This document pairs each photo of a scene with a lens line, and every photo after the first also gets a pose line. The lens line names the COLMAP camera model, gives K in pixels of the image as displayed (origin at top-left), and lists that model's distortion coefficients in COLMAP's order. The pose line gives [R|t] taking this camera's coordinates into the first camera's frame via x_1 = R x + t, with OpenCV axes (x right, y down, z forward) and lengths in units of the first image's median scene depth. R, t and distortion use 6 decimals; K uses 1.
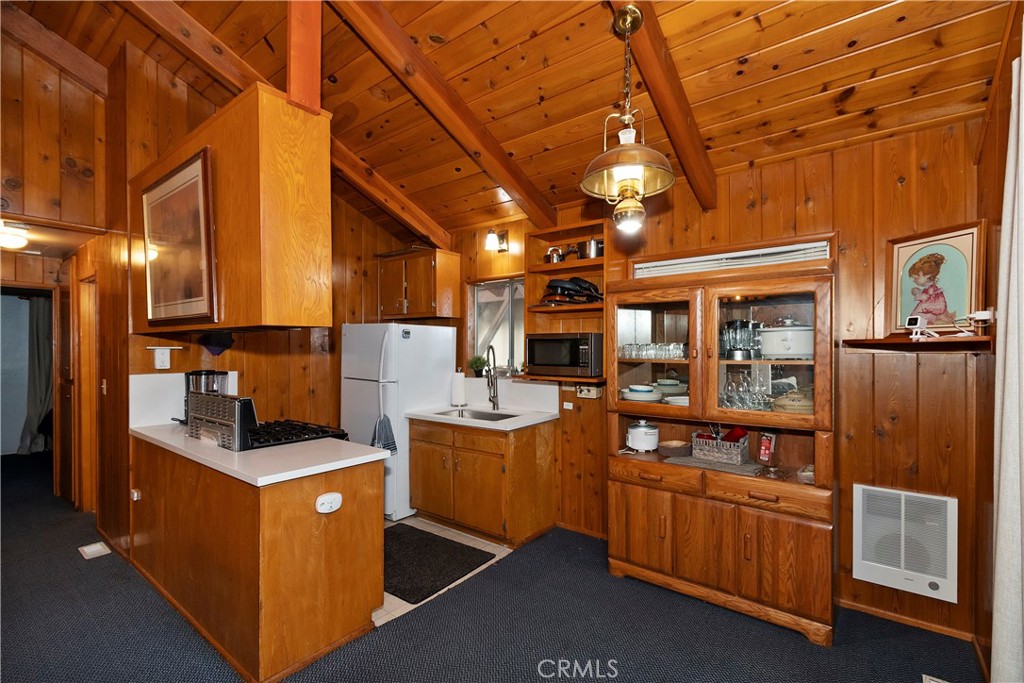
lens RADIAL K [[458.1, 0, 512.0], [0, 458.1, 349.5], [0, 0, 1]] dist [0.000069, -0.000098]
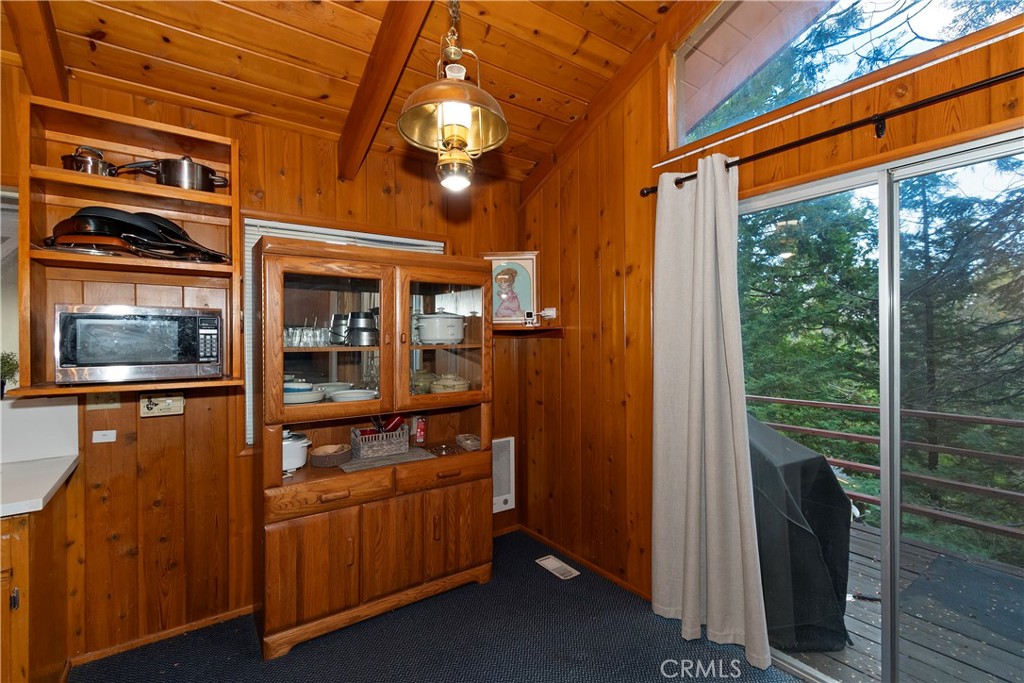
lens RADIAL K [[456.6, 0, 521.7], [0, 456.6, 339.5], [0, 0, 1]] dist [0.002517, 0.000272]
pose [[0.283595, -0.001424, 0.958943, -0.272058], [0.010833, 0.999940, -0.001719, 0.009984], [-0.958883, 0.010876, 0.283593, 0.350170]]
